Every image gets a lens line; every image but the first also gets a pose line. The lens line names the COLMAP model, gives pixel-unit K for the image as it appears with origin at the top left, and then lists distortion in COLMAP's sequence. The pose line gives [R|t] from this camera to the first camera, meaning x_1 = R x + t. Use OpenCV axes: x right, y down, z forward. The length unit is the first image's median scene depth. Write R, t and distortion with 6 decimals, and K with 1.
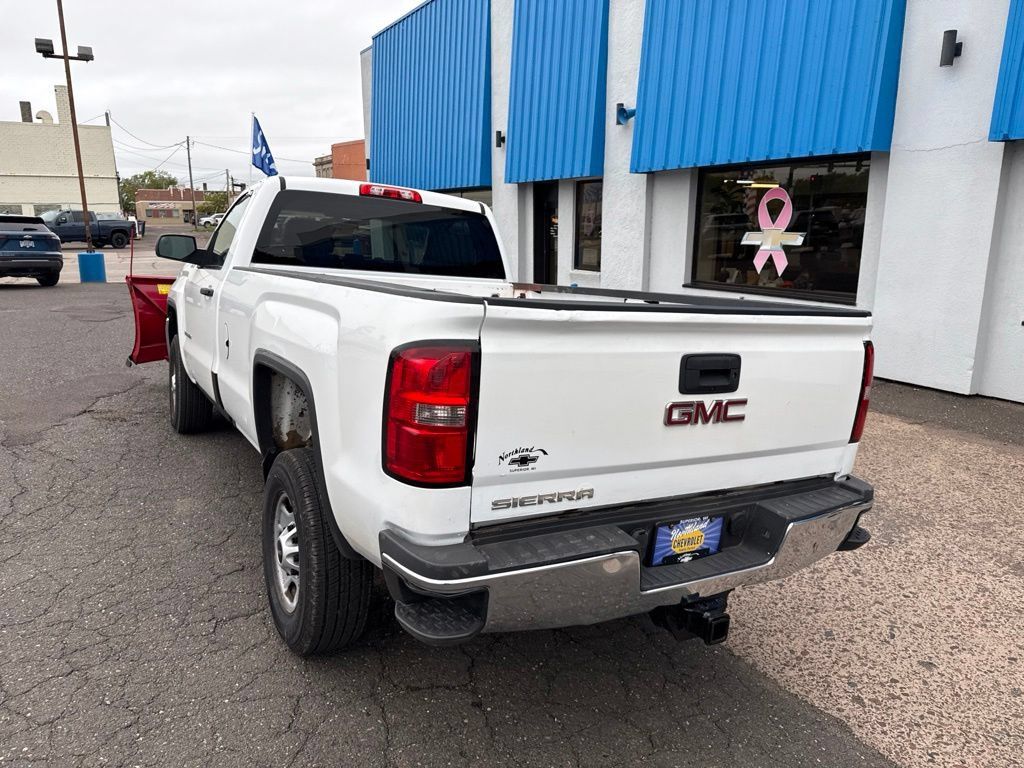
lens RADIAL K [[714.4, 0, 512.0], [0, 714.4, 384.0], [0, 0, 1]] dist [0.066761, -0.082411]
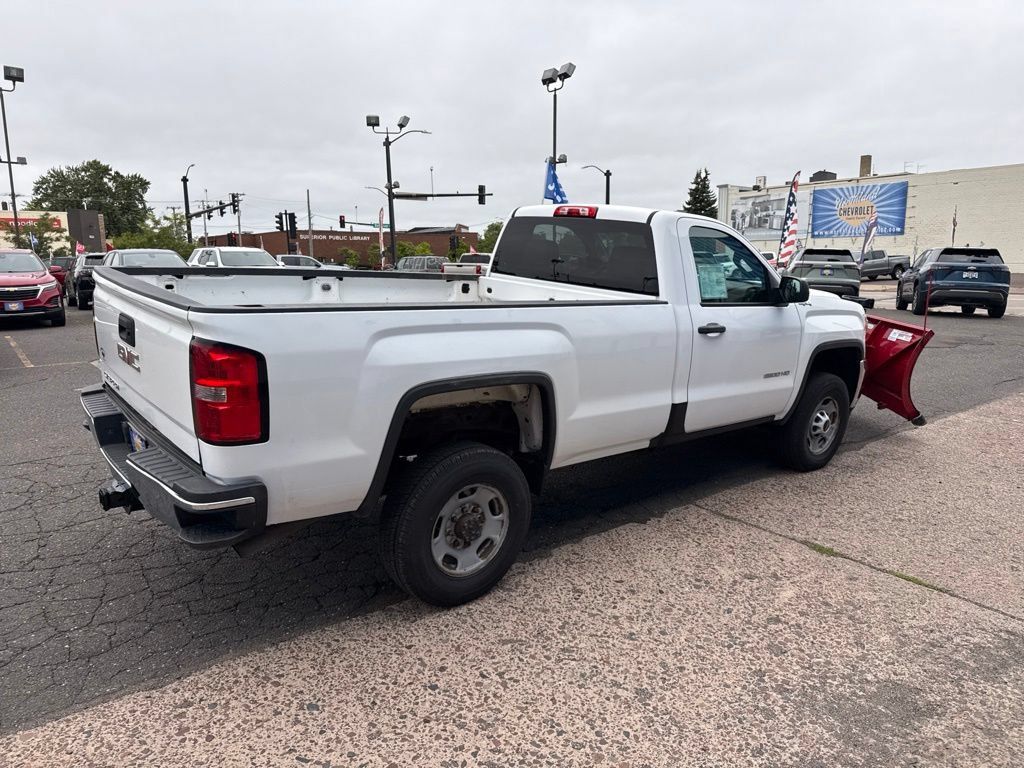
lens RADIAL K [[712.6, 0, 517.8], [0, 712.6, 385.2], [0, 0, 1]] dist [0.064871, -0.084932]
pose [[0.167092, 0.161324, -0.972653, 0.588910], [-0.208924, 0.969913, 0.124979, -0.080599], [0.963551, 0.182327, 0.195769, 0.478831]]
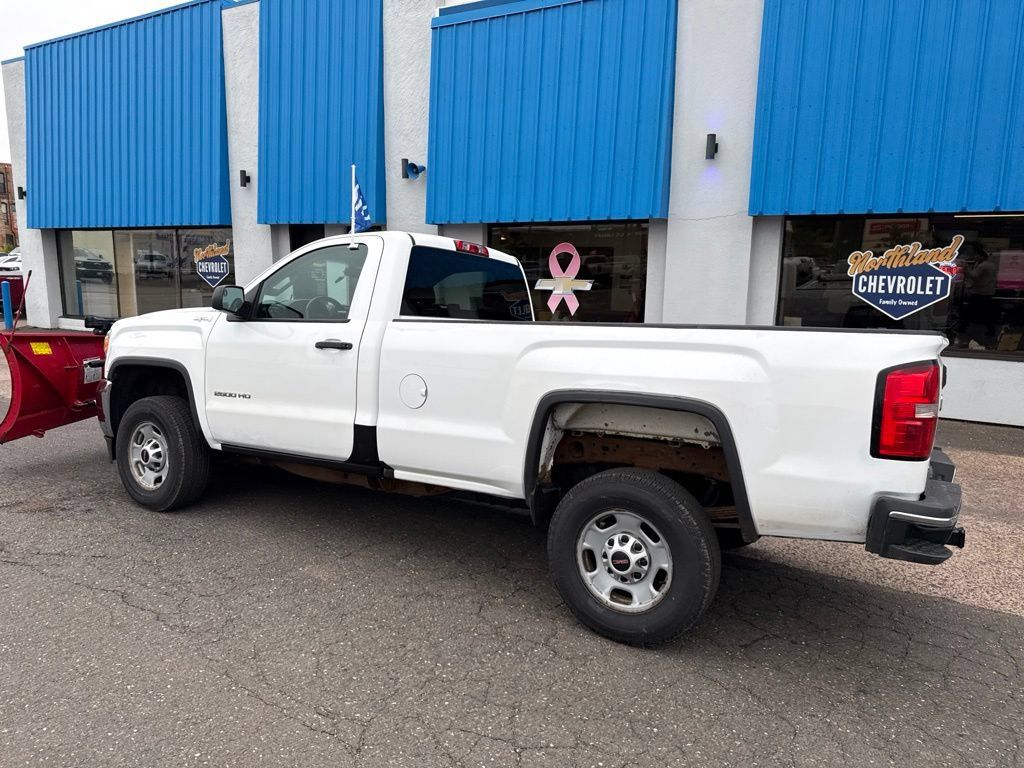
lens RADIAL K [[714.4, 0, 512.0], [0, 714.4, 384.0], [0, 0, 1]] dist [0.066761, -0.082411]
pose [[0.867787, -0.071397, 0.491781, -0.425641], [0.098648, 0.994680, -0.029665, -0.014316], [-0.487046, 0.074257, 0.870214, 0.025864]]
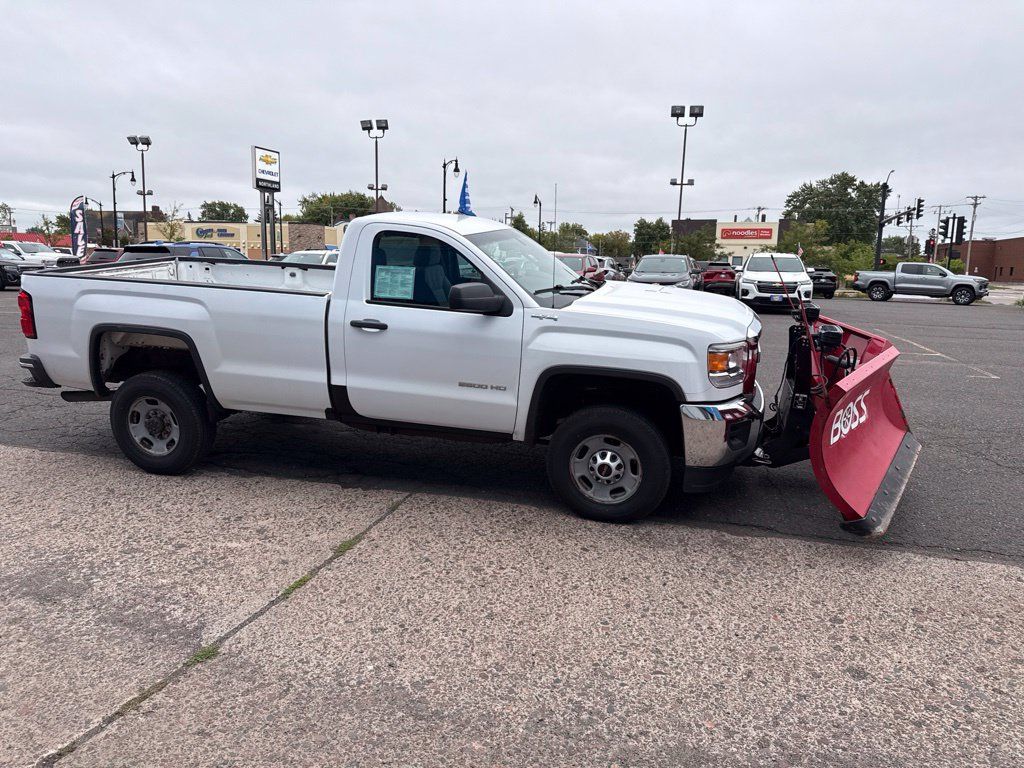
lens RADIAL K [[704.6, 0, 518.5], [0, 704.6, 382.9], [0, 0, 1]] dist [0.119010, -0.179814]
pose [[-0.712308, 0.095302, -0.695367, 0.368043], [-0.180365, 0.932612, 0.312576, -0.274264], [0.678296, 0.348070, -0.647118, 1.327440]]
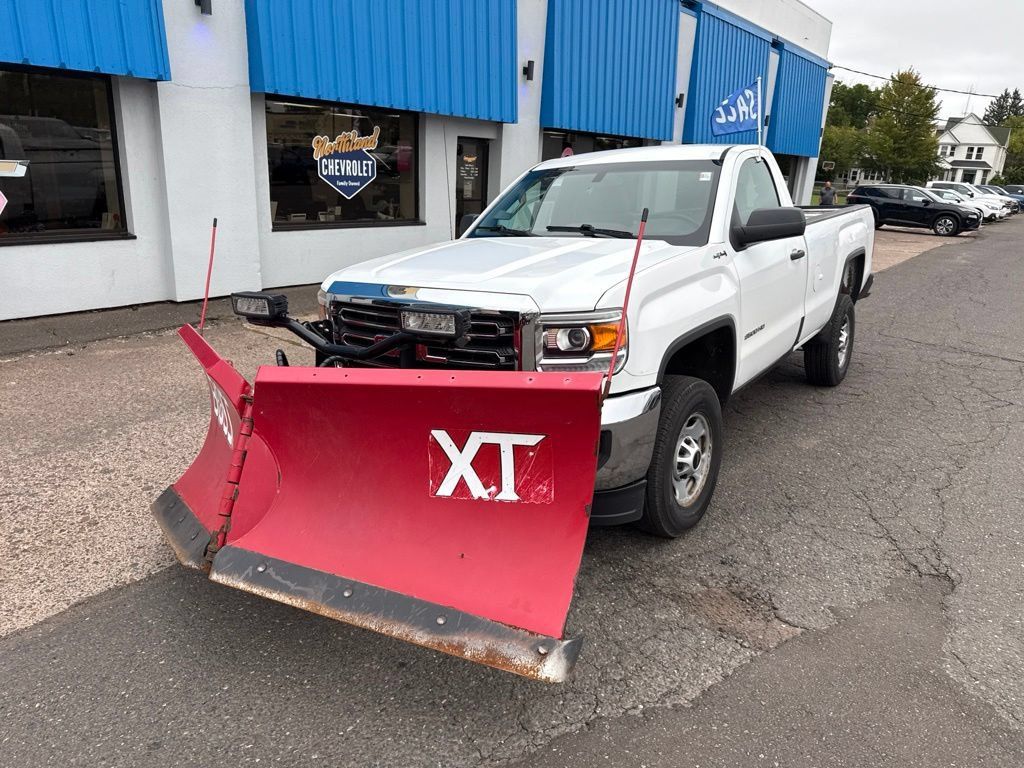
lens RADIAL K [[714.4, 0, 512.0], [0, 714.4, 384.0], [0, 0, 1]] dist [0.066761, -0.082411]
pose [[-0.403324, -0.291116, 0.867515, -0.766929], [0.157860, 0.911694, 0.379334, -0.264648], [-0.901338, 0.289940, -0.321752, 1.101624]]
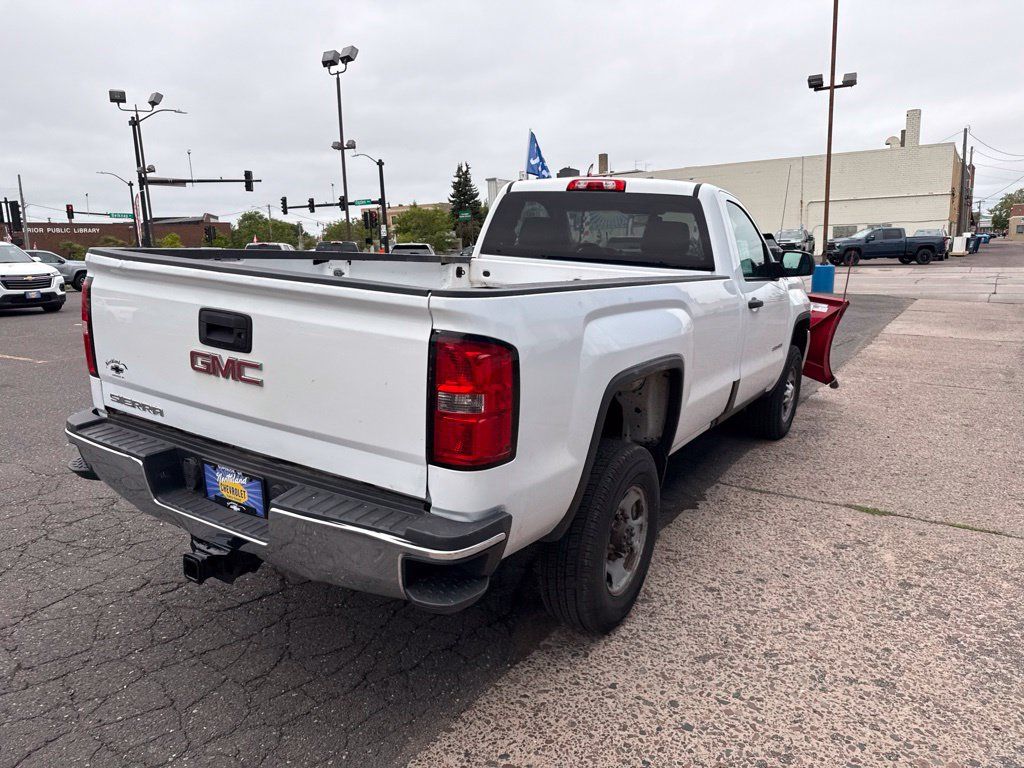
lens RADIAL K [[711.2, 0, 518.2], [0, 711.2, 378.4], [0, 0, 1]] dist [0.059318, -0.070987]
pose [[0.474467, 0.139248, -0.869190, 0.448044], [-0.167671, 0.983628, 0.066054, -0.027466], [0.864157, 0.114397, 0.490046, 0.278666]]
